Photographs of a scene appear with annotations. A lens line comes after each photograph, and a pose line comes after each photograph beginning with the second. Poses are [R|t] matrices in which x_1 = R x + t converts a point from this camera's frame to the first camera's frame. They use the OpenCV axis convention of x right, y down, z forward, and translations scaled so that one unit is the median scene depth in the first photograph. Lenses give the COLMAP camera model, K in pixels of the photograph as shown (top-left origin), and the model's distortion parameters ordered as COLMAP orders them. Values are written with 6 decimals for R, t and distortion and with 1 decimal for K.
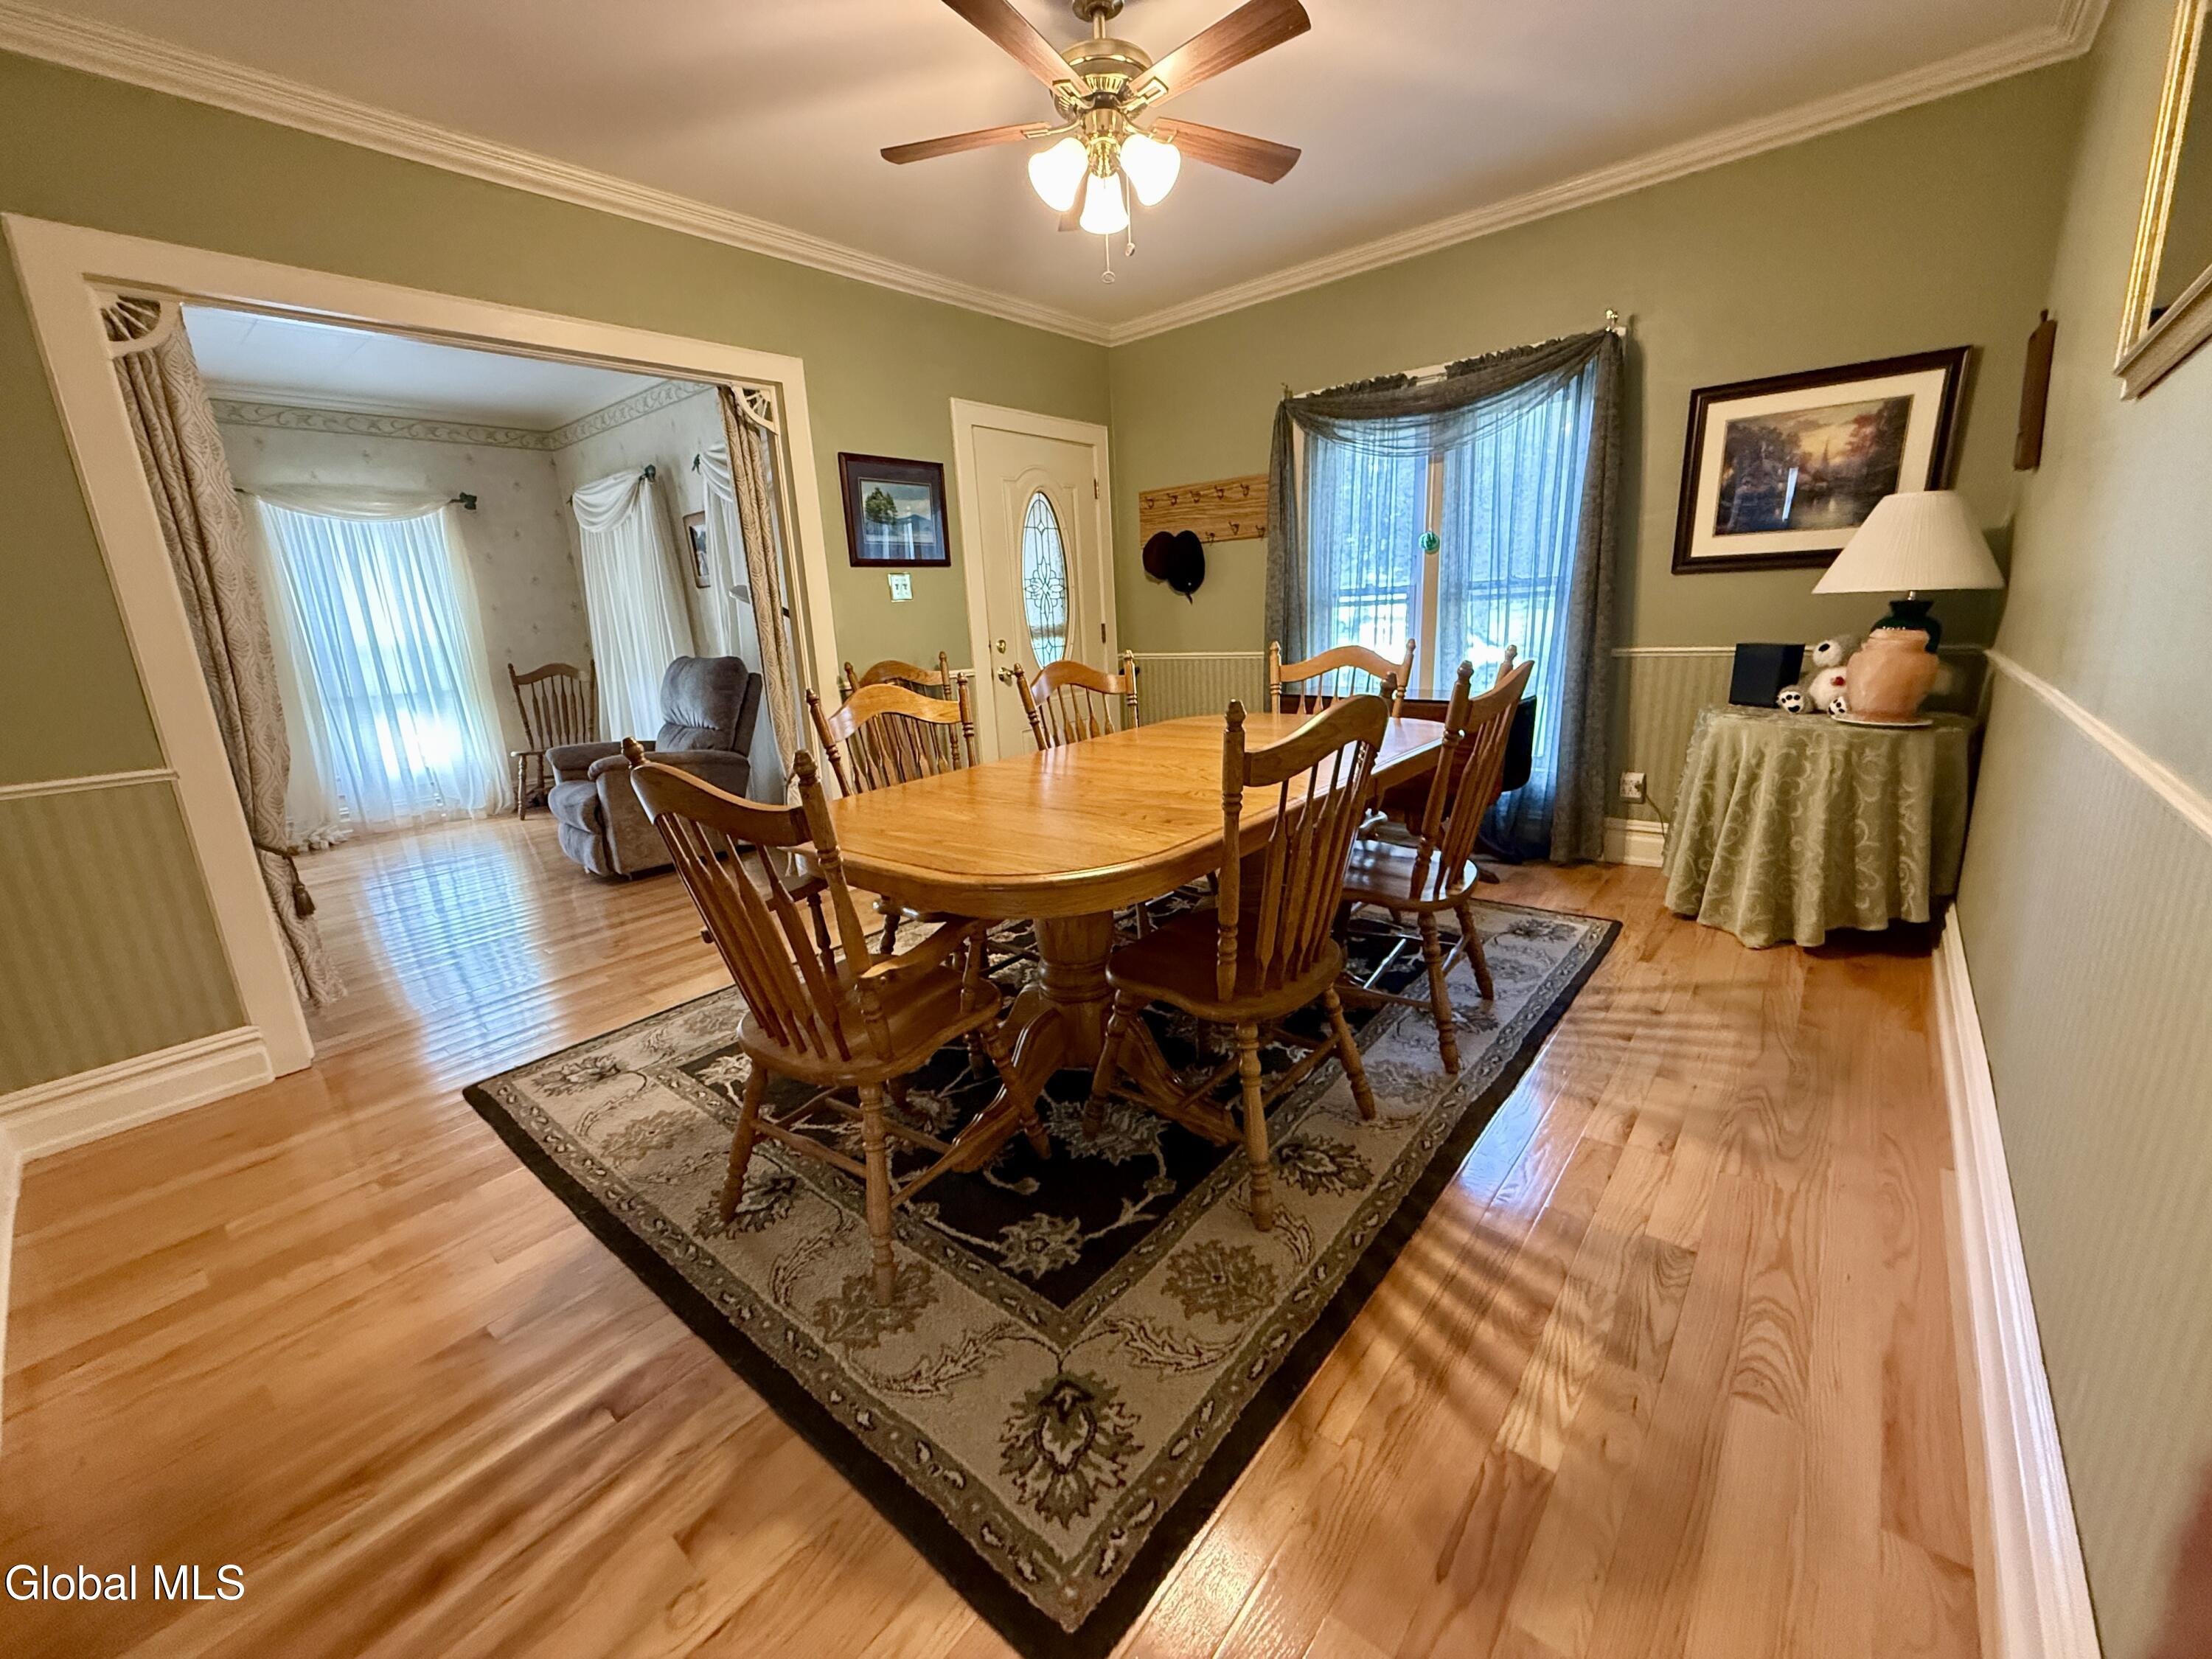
lens RADIAL K [[882.8, 0, 1098.3], [0, 882.8, 828.1], [0, 0, 1]] dist [-0.001282, 0.000346]
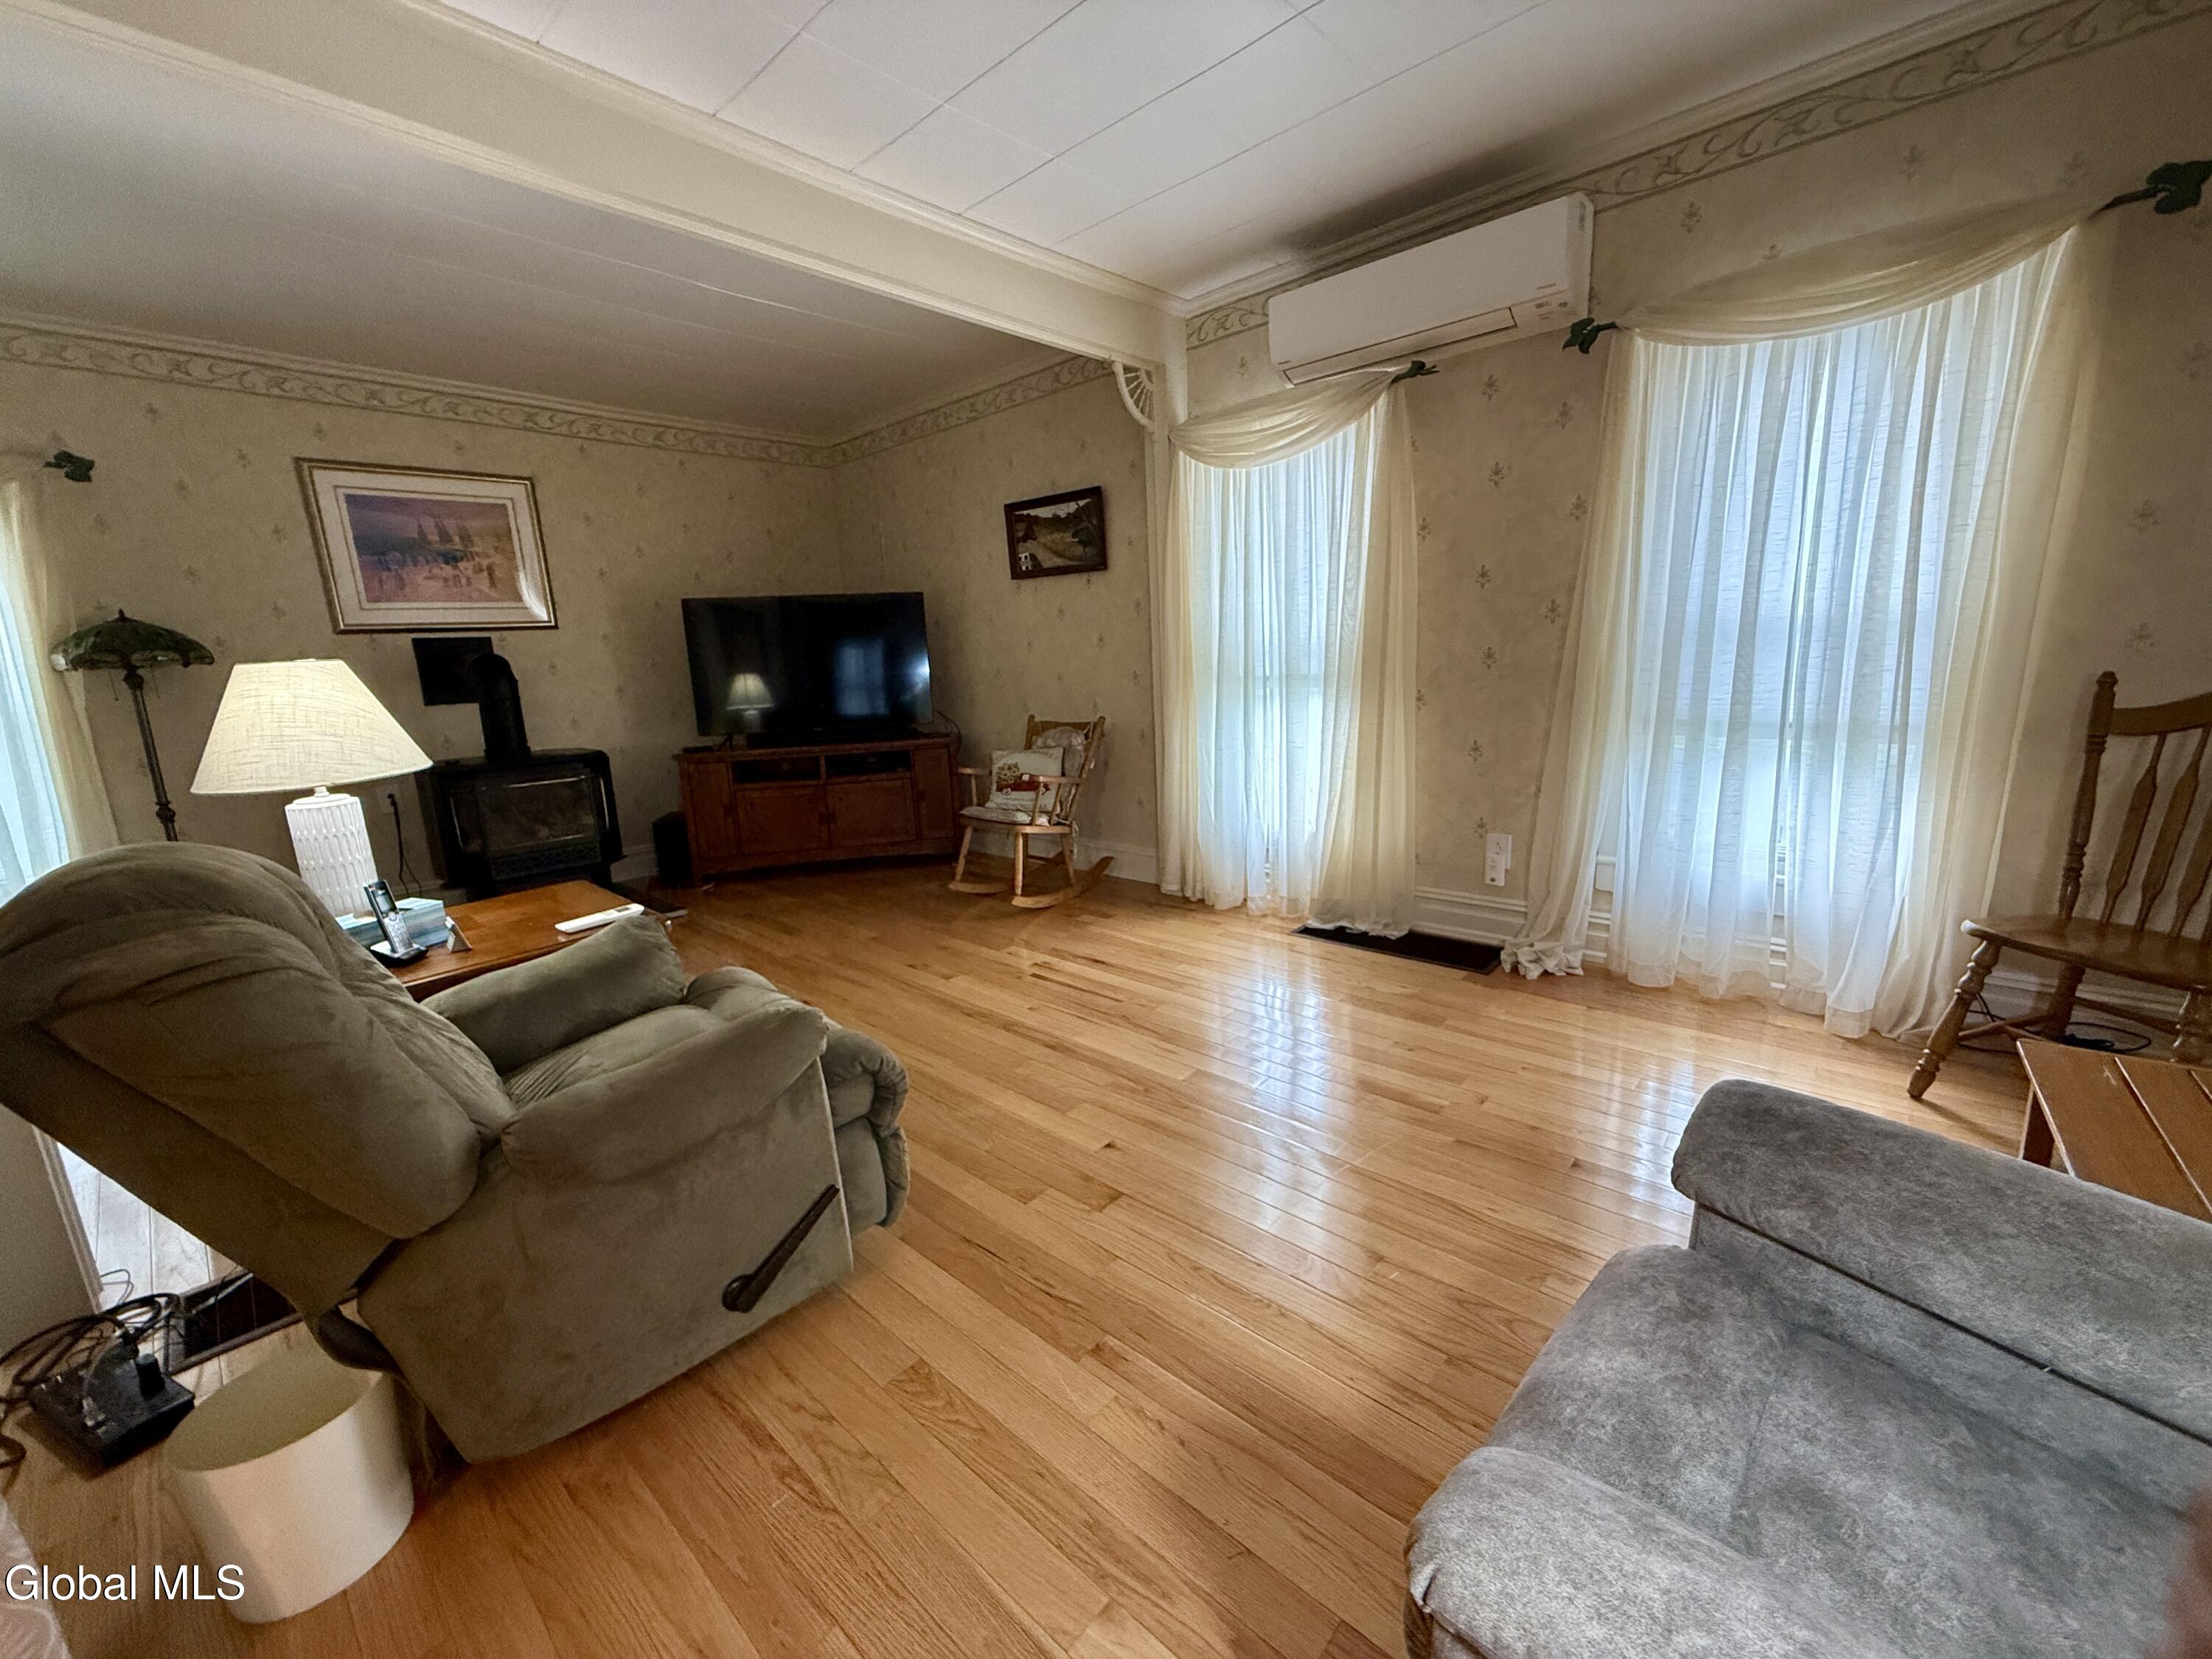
lens RADIAL K [[882.8, 0, 1100.4], [0, 882.8, 835.7], [0, 0, 1]] dist [-0.001282, 0.000346]
pose [[-0.025423, 0.257449, -0.965957, -0.698210], [-0.195958, 0.946240, 0.257351, -0.315199], [0.980283, 0.195830, 0.026393, 1.419710]]
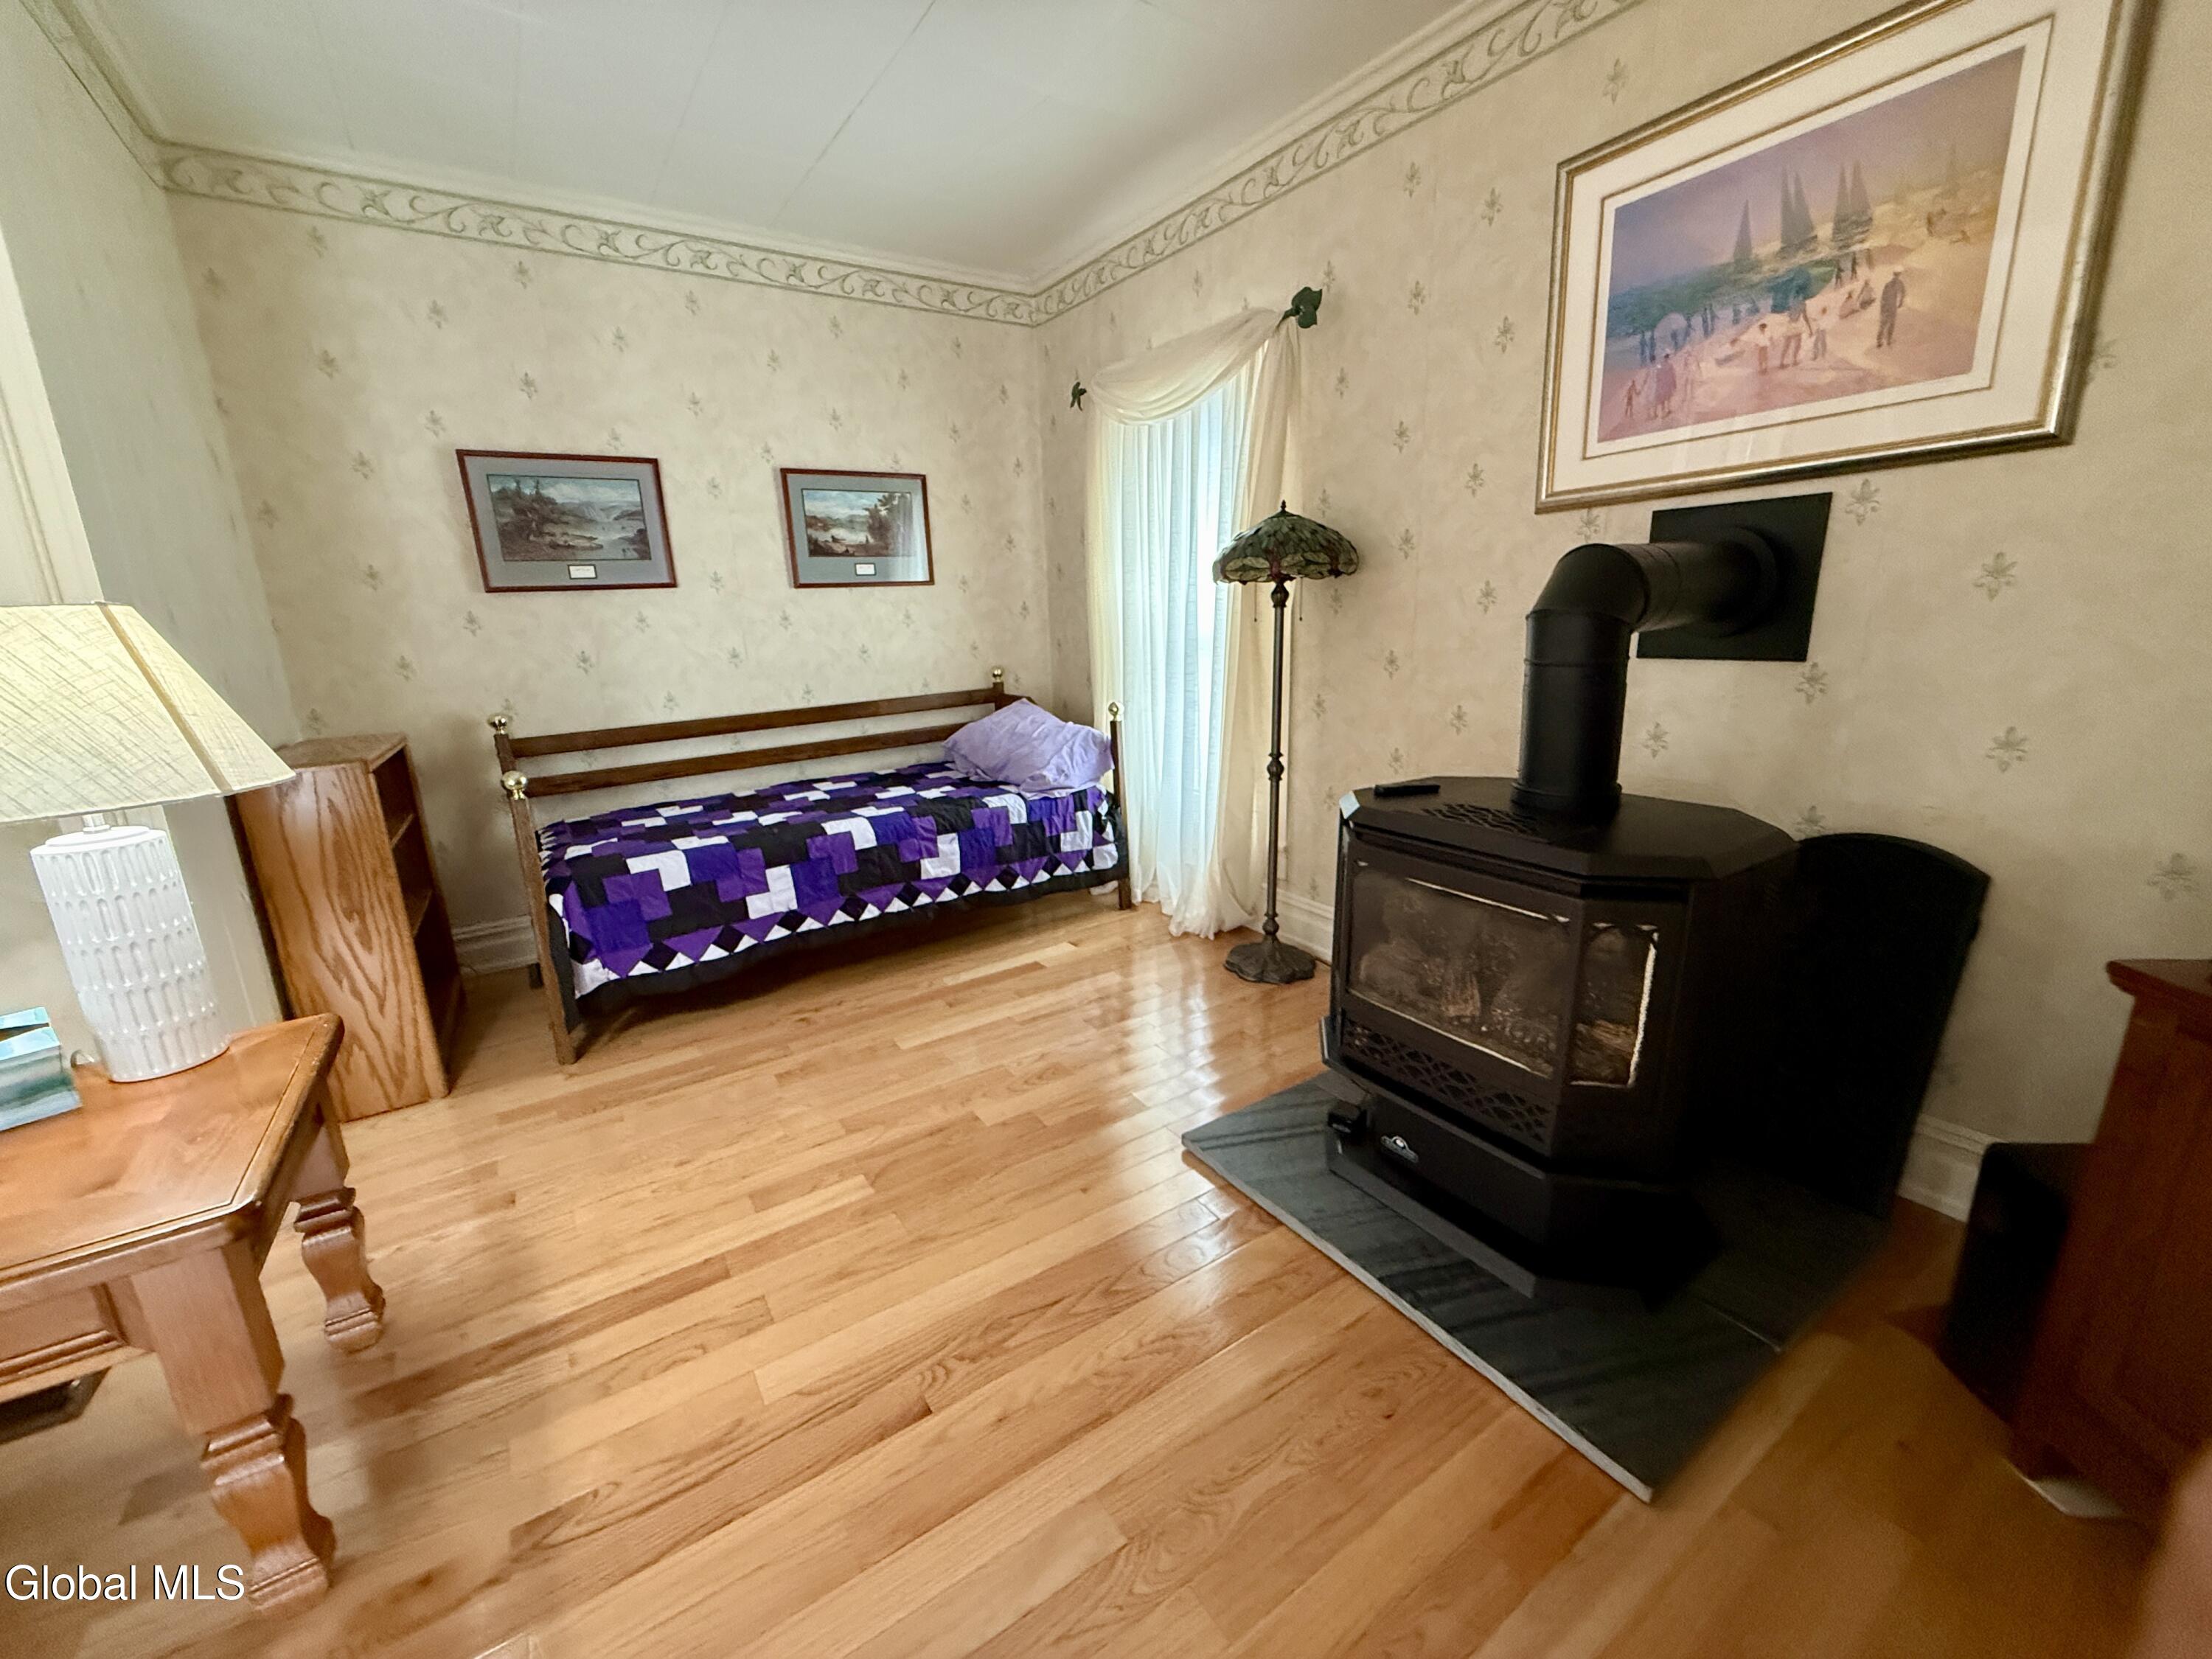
lens RADIAL K [[882.8, 0, 1098.6], [0, 882.8, 833.9], [0, 0, 1]] dist [-0.001282, 0.000346]
pose [[-0.959402, 0.009025, 0.281899, -2.083092], [0.137684, 0.887291, 0.440180, -0.145351], [-0.246153, 0.461123, -0.852511, 1.034959]]
